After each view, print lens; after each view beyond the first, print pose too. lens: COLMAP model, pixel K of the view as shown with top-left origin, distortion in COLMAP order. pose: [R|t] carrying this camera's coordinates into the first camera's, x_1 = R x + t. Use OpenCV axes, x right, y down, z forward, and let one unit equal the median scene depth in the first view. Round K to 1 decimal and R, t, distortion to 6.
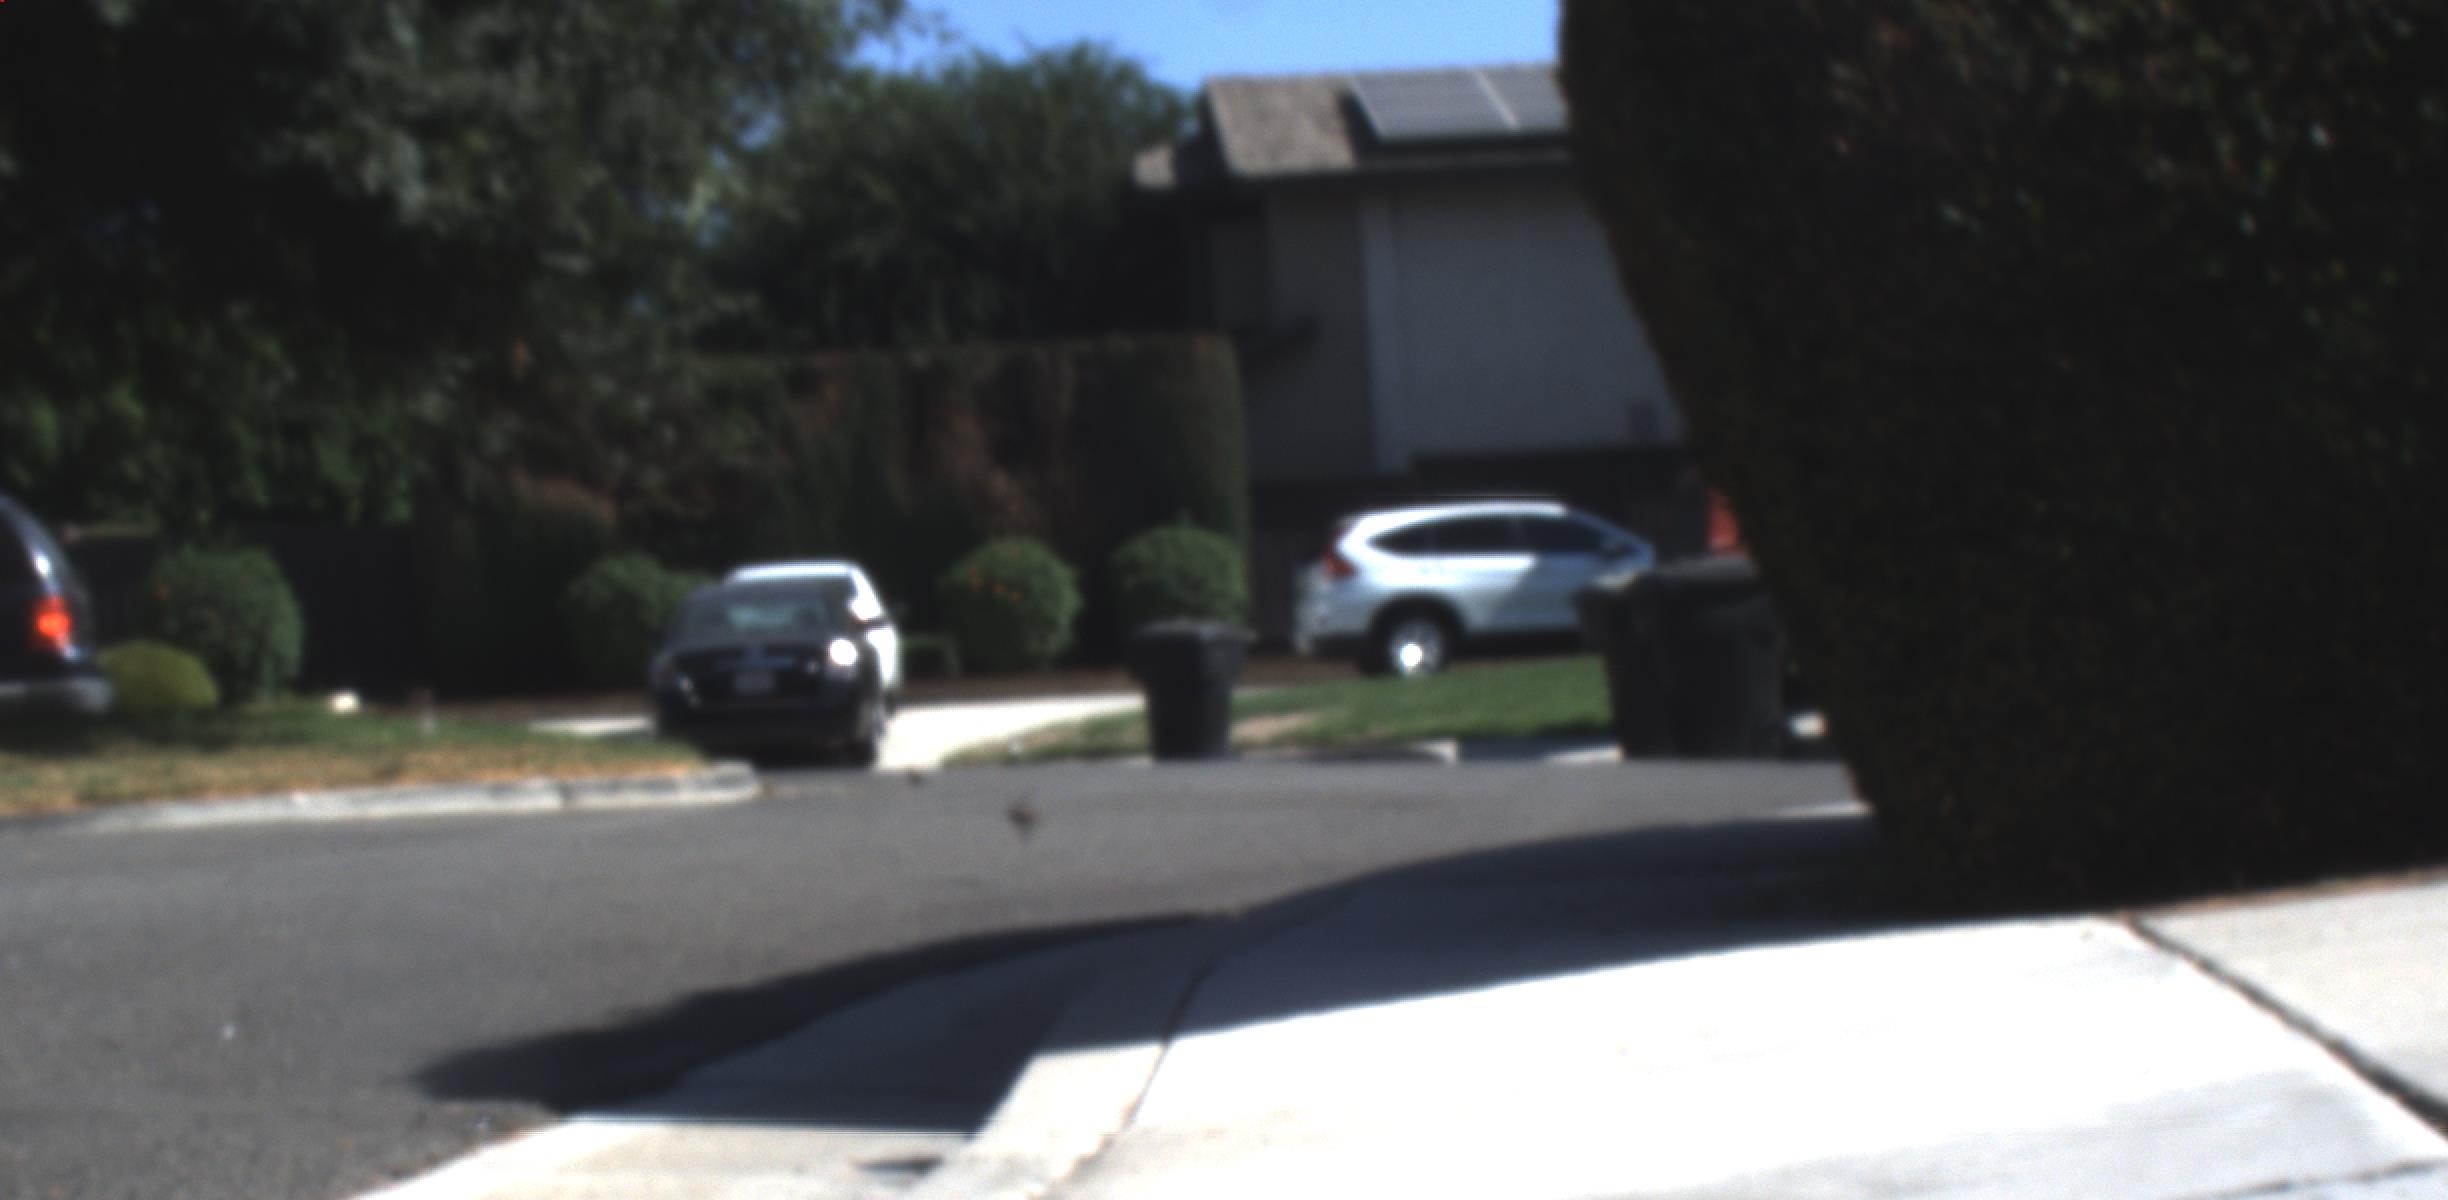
lens RADIAL K [[4494.9, 0, 1224.0], [0, 4494.9, 600.0], [0, 0, 1]] dist [-0.025724, 0.034403]
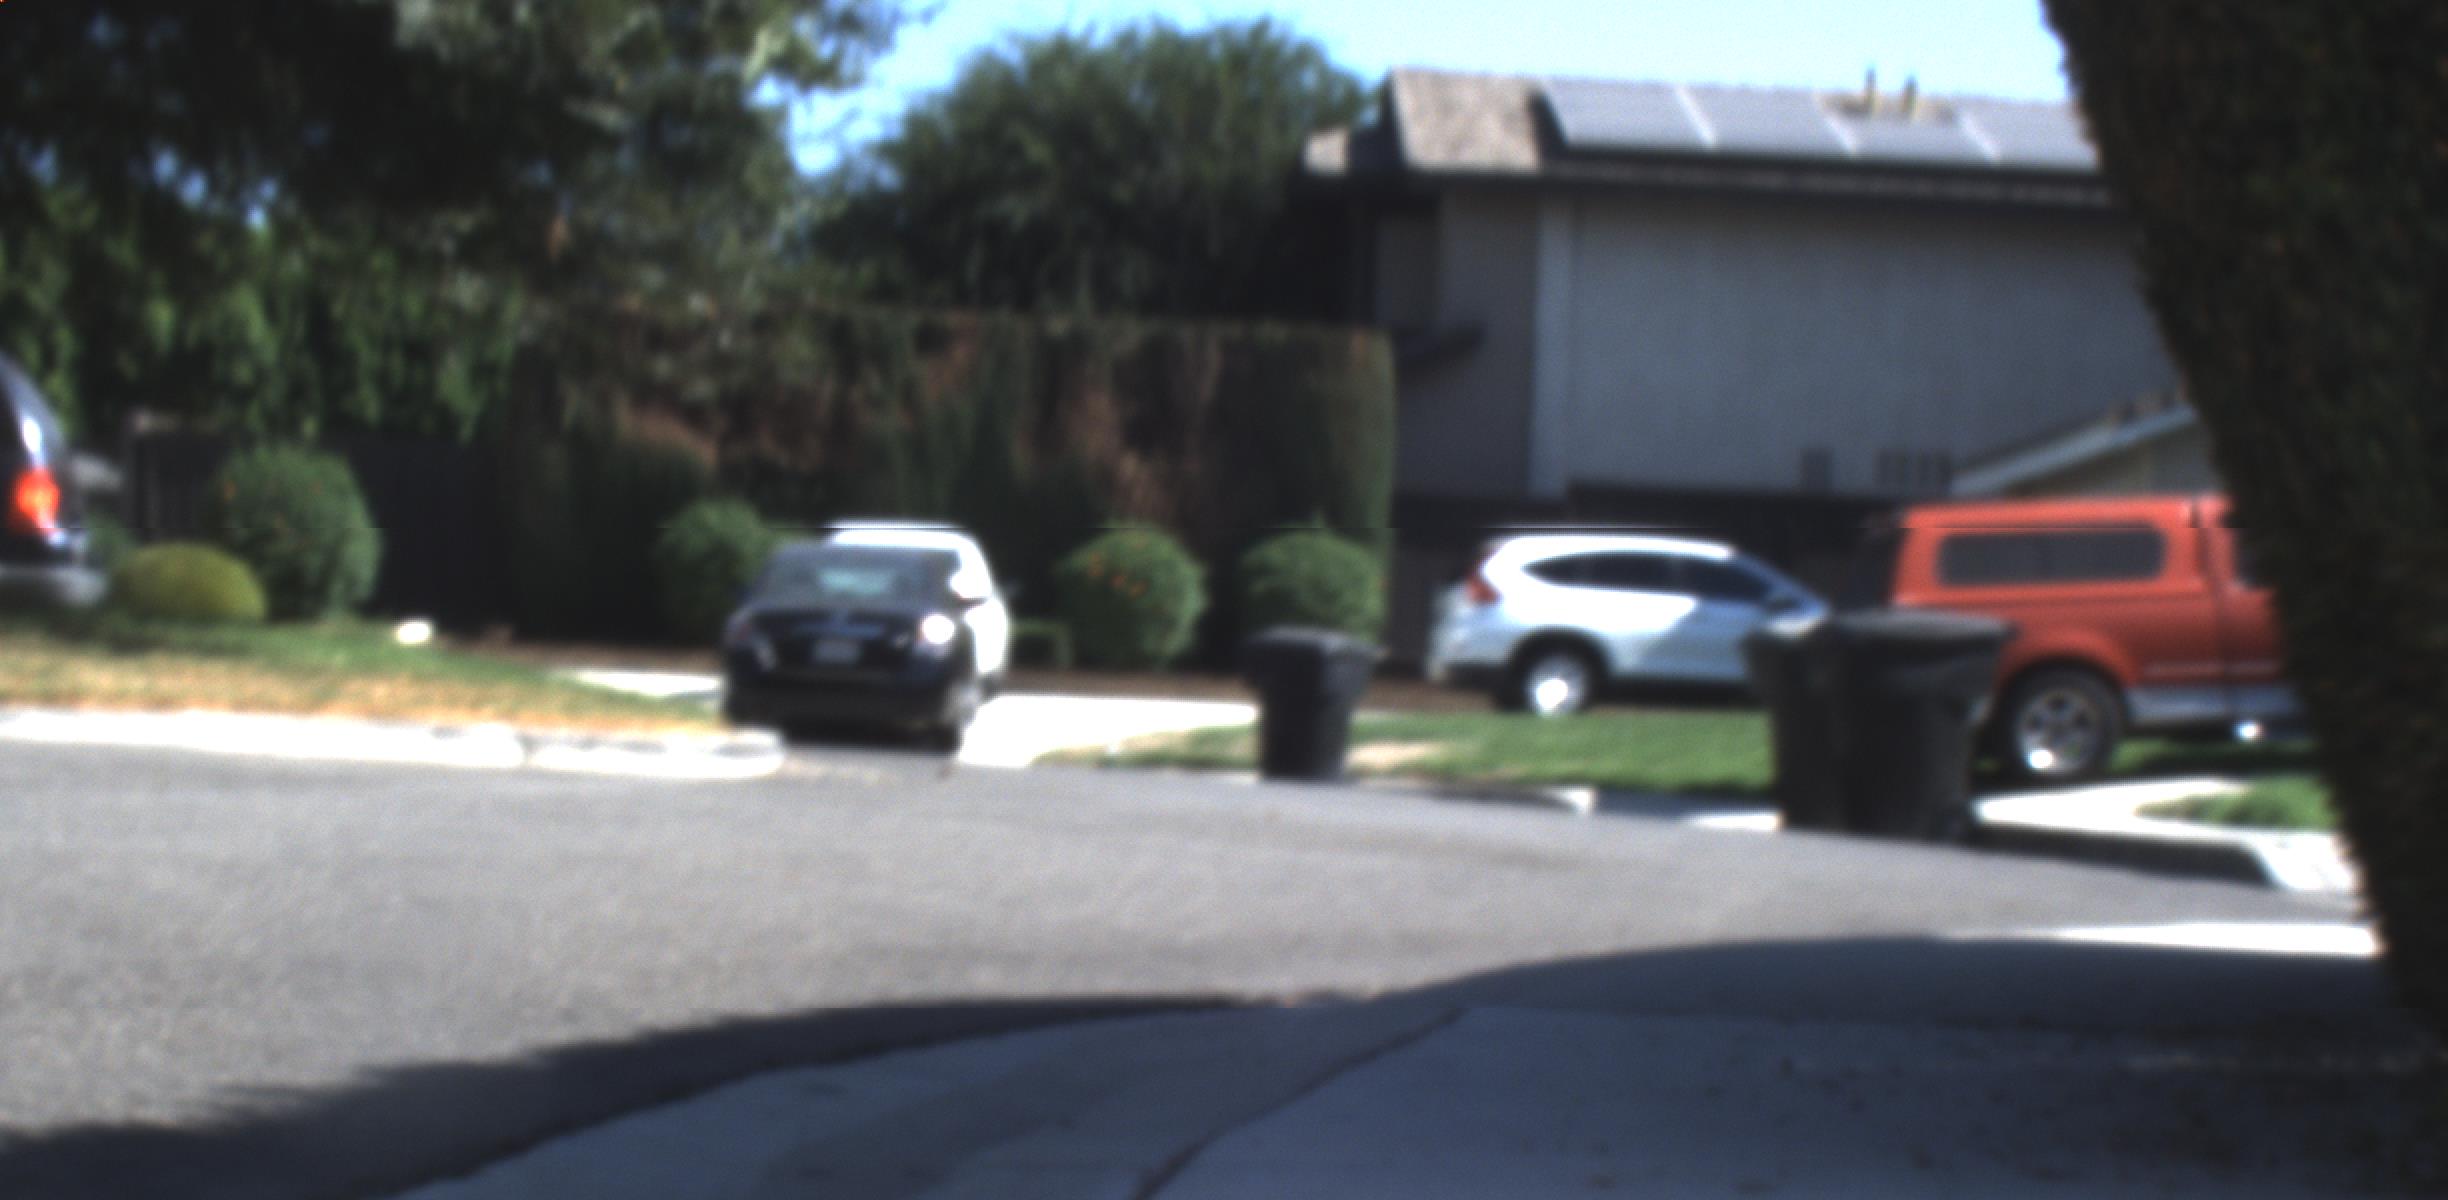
lens RADIAL K [[4494.9, 0, 1224.0], [0, 4494.9, 600.0], [0, 0, 1]] dist [-0.025724, 0.034403]
pose [[0.994678, 0.098187, -0.031213, 0.001741], [-0.098310, 0.995153, -0.002454, 0.002032], [0.030821, 0.005510, 0.999510, 0.064230]]
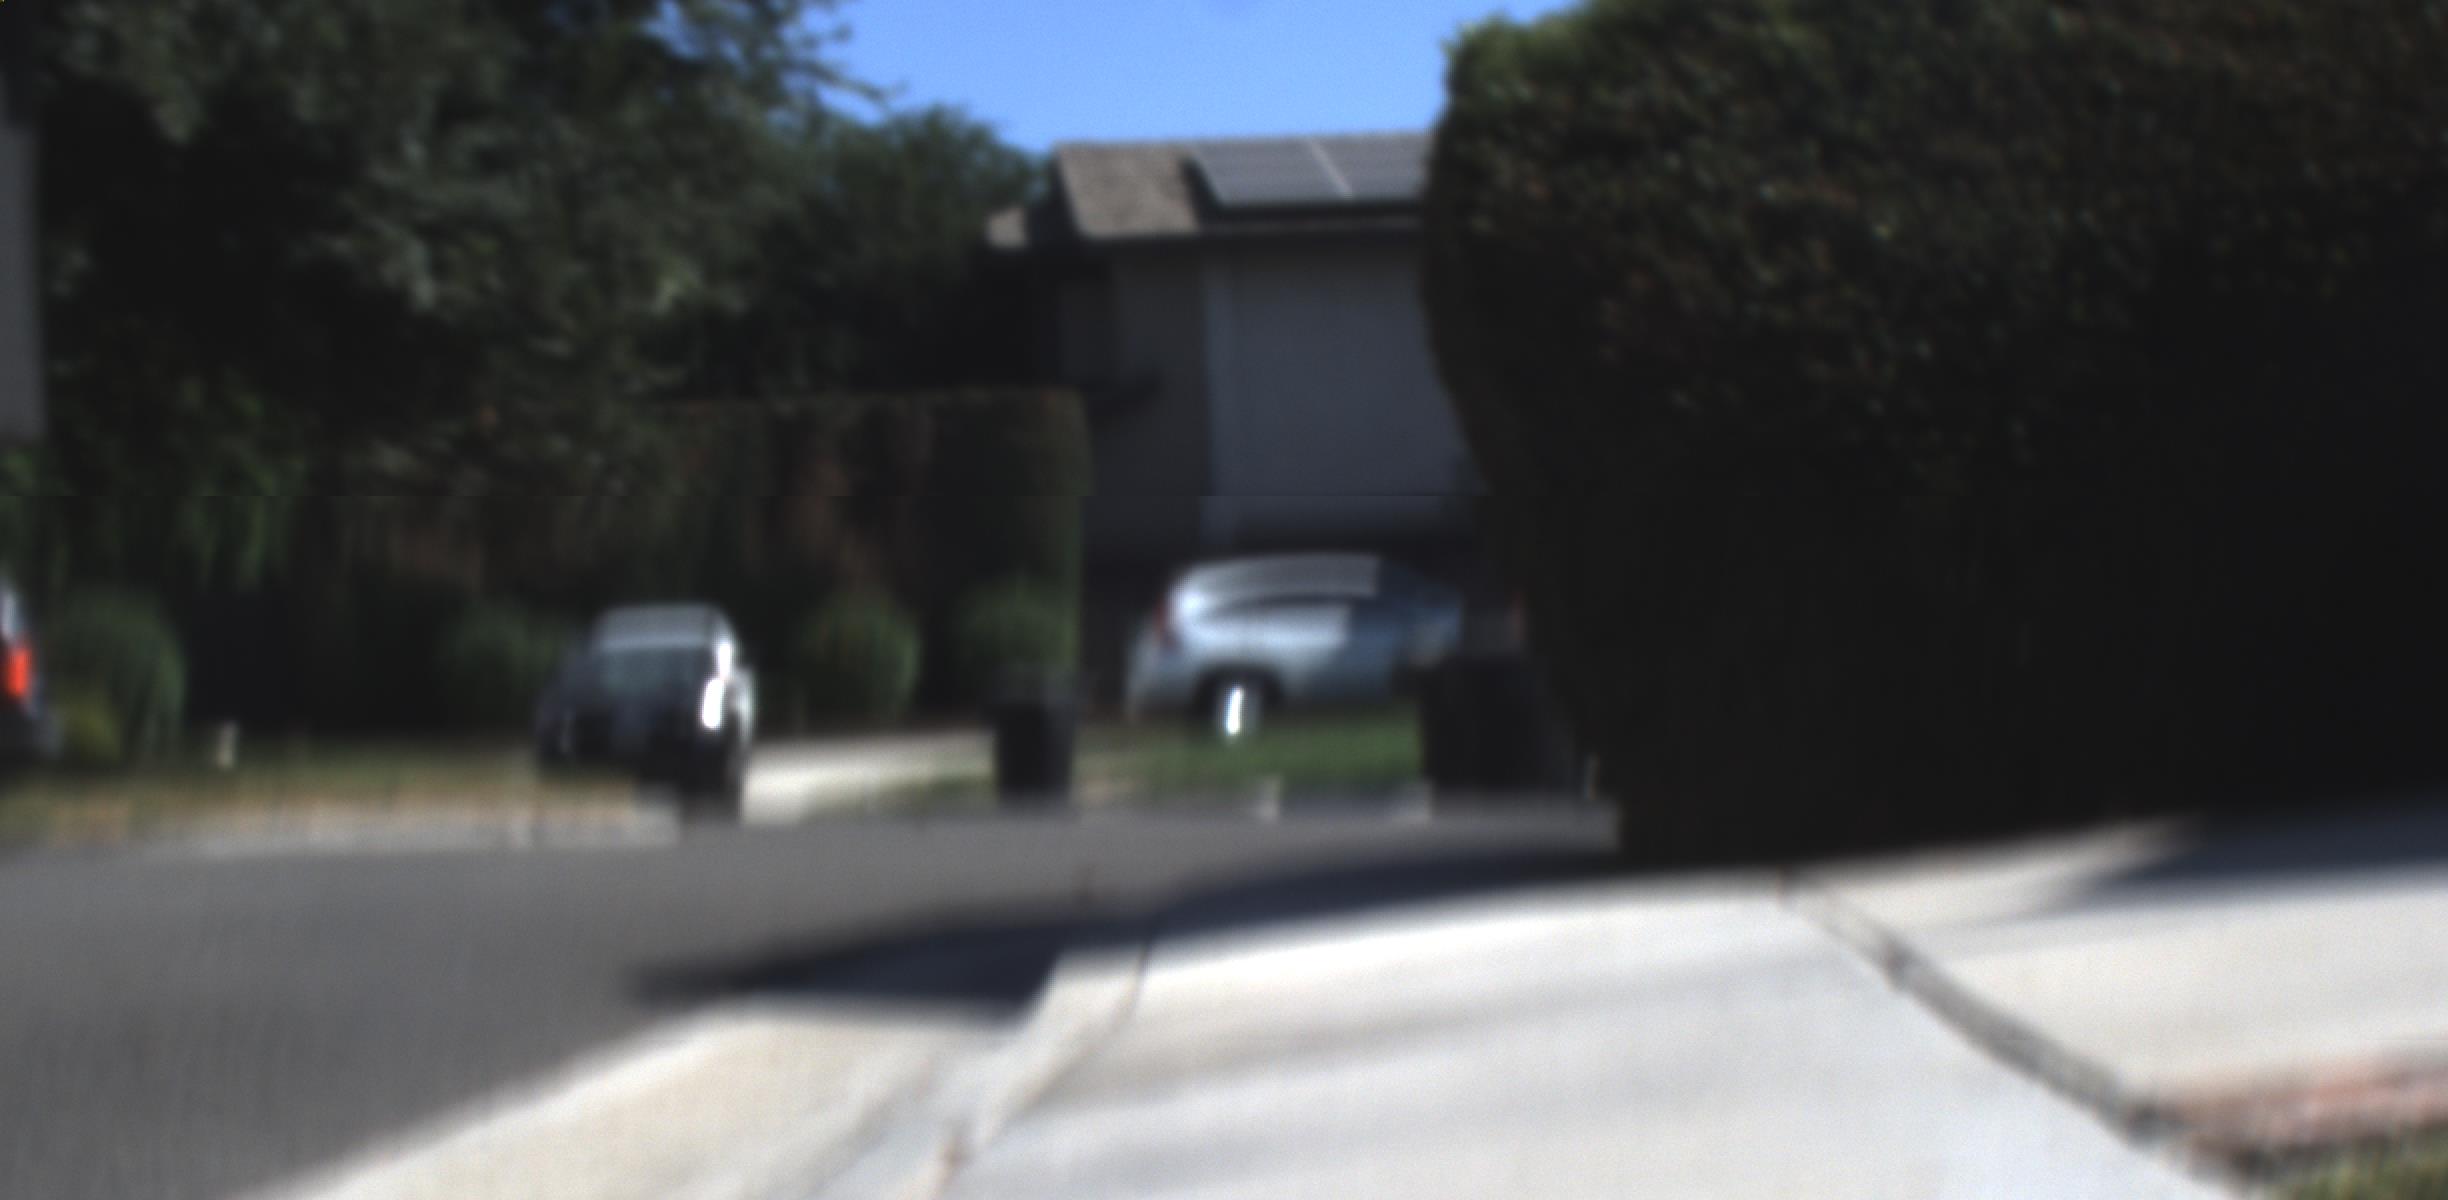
lens RADIAL K [[4494.9, 0, 1224.0], [0, 4494.9, 600.0], [0, 0, 1]] dist [-0.025724, 0.034403]
pose [[0.999151, 0.010352, 0.039882, -0.006377], [-0.010014, 0.999912, -0.008668, -0.000382], [-0.039968, 0.008262, 0.999167, -0.062274]]
